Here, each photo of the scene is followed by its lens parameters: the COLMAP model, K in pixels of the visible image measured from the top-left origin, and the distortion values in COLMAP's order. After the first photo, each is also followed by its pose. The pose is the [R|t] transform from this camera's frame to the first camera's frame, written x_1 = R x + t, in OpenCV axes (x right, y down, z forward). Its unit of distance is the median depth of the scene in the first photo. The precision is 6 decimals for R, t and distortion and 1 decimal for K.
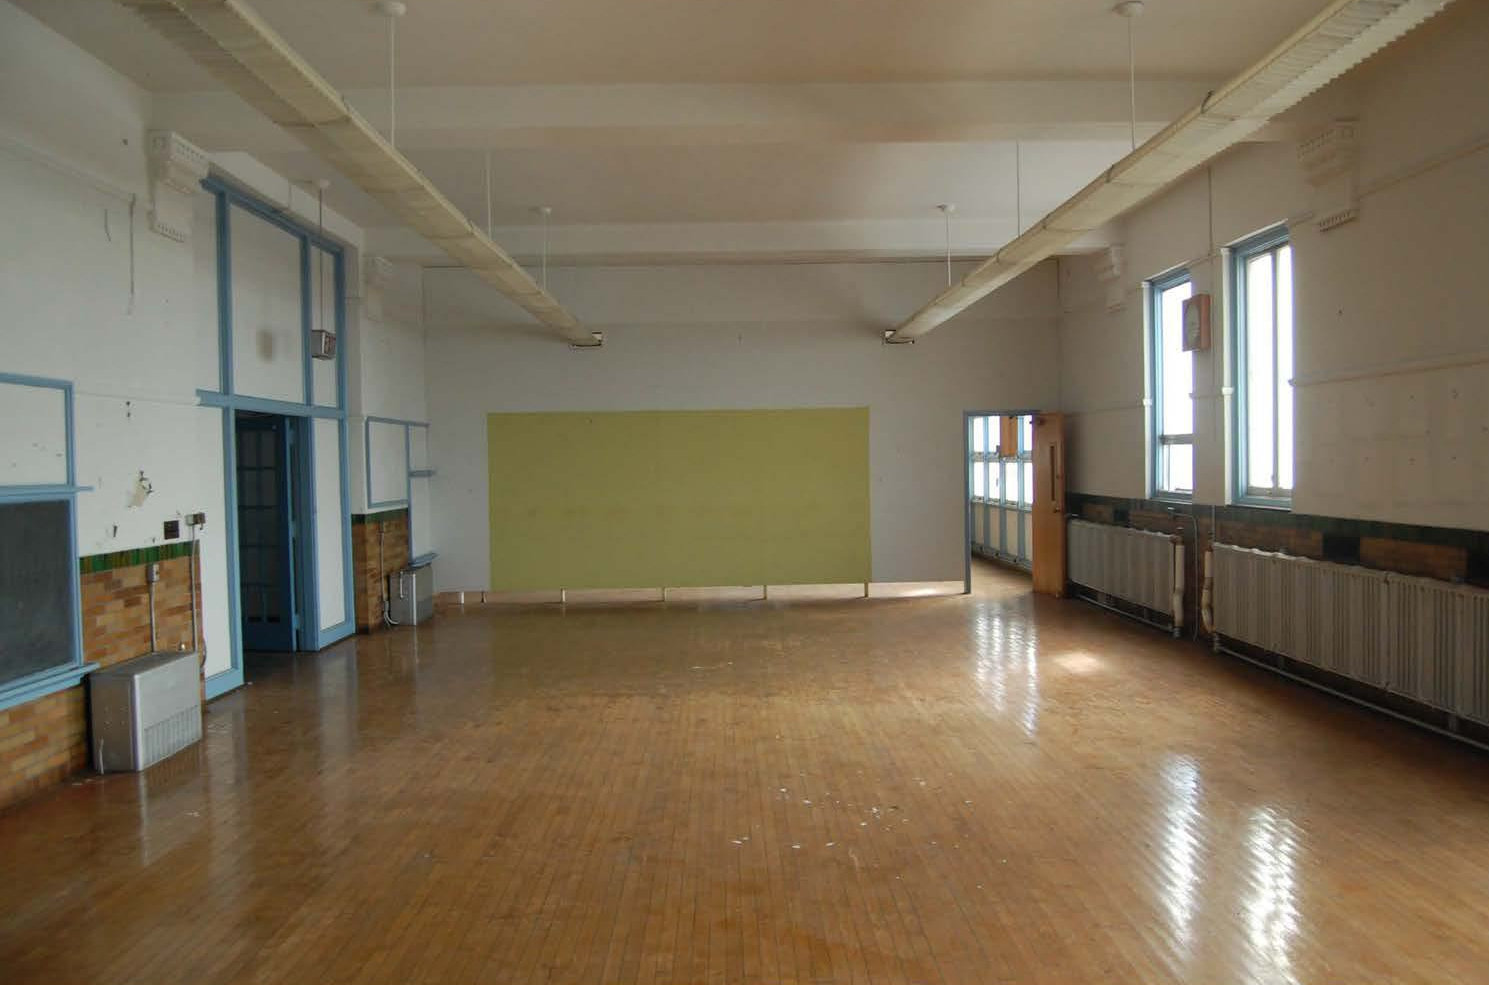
lens RADIAL K [[1276.2, 0, 744.5], [0, 1276.2, 492.5], [0, 0, 1]] dist [-0.002608, -0.001716]
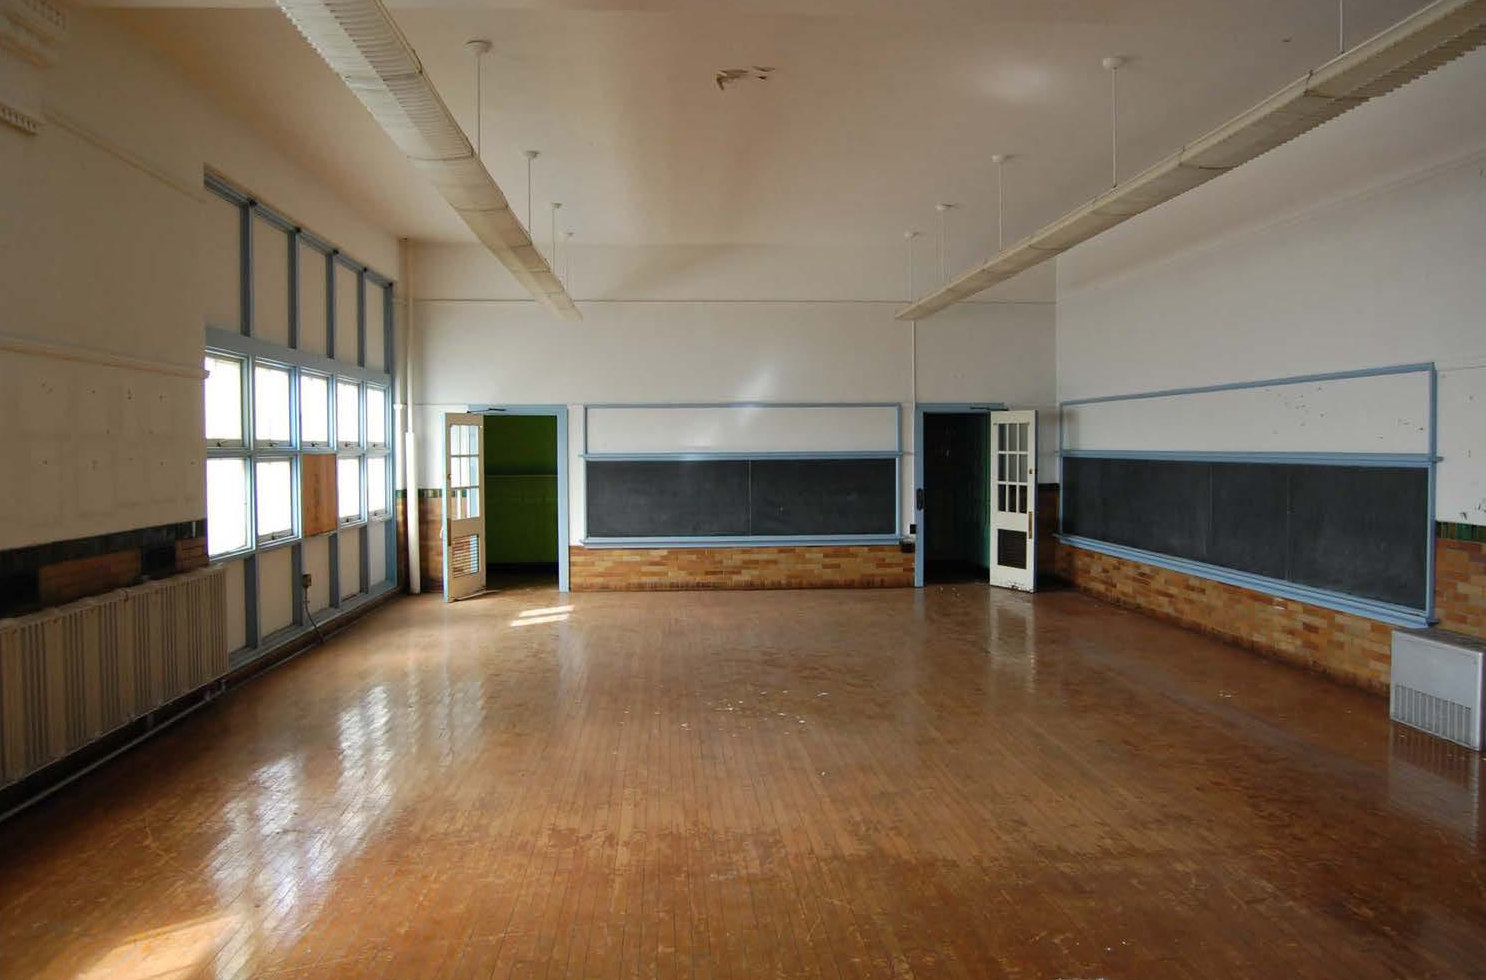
lens RADIAL K [[1399.8, 0, 743.0], [0, 1399.8, 490.0], [0, 0, 1]] dist [-0.008191, -0.006354]
pose [[-0.998624, 0.013820, -0.050593, 0.132080], [0.011043, 0.998438, 0.054771, -0.046394], [0.051271, 0.054137, -0.997216, 2.071719]]
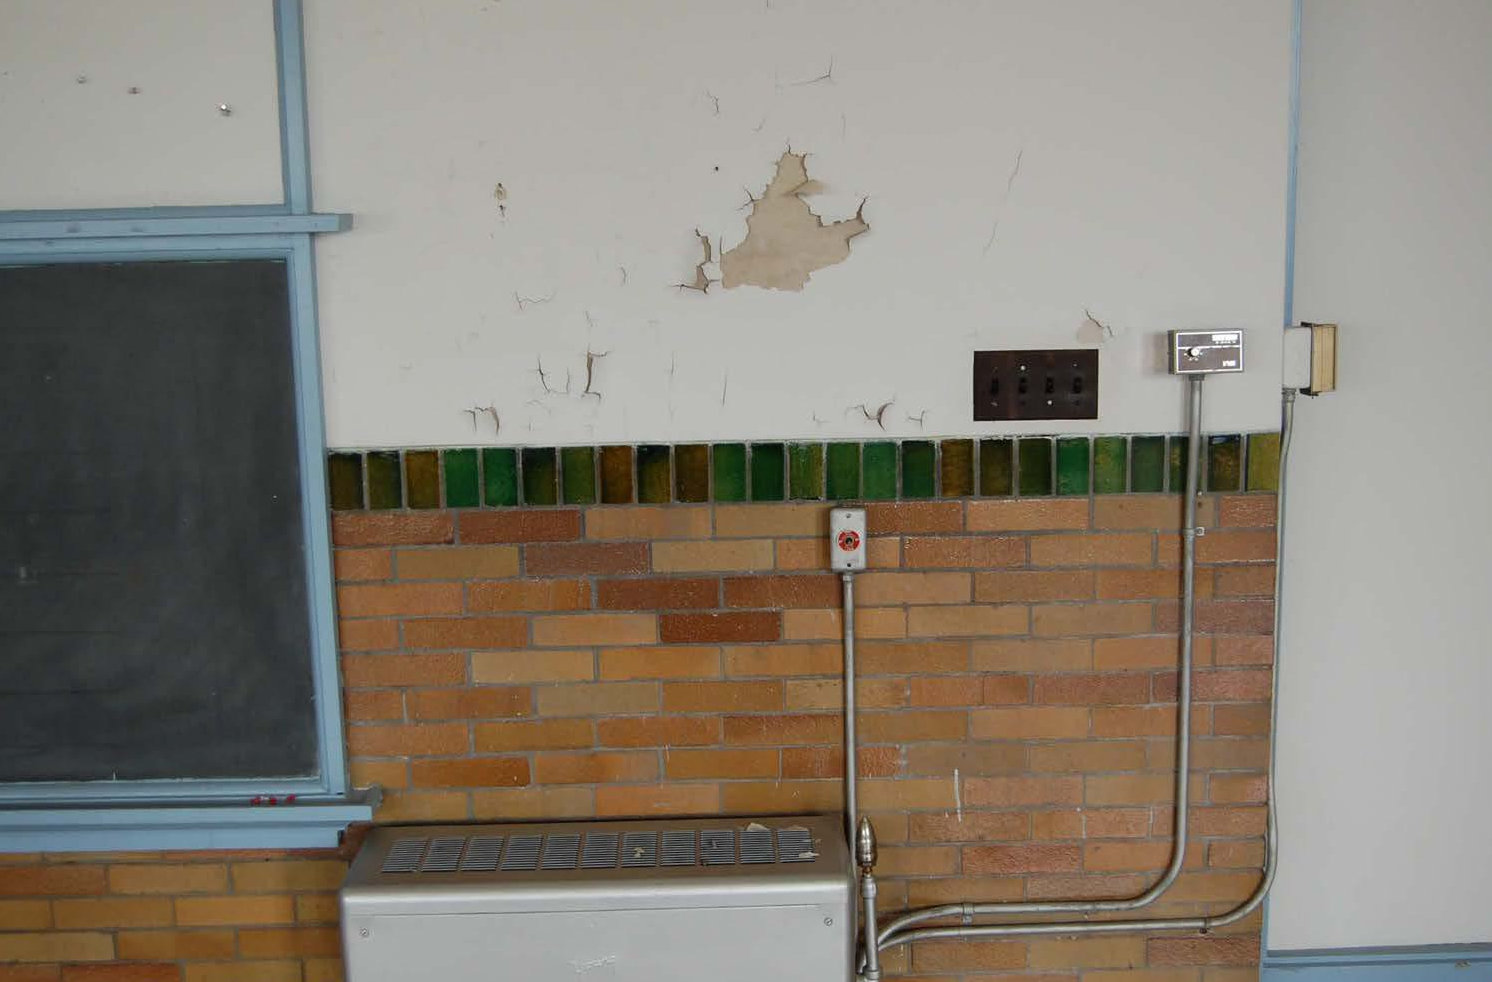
lens RADIAL K [[1405.5, 0, 746.0], [0, 1405.5, 491.0], [0, 0, 1]] dist [-0.008191, -0.006354]
pose [[0.002520, 0.146443, -0.989216, -0.181170], [-0.008252, 0.989188, 0.146418, 0.010053], [0.999963, 0.007794, 0.003702, 1.046128]]
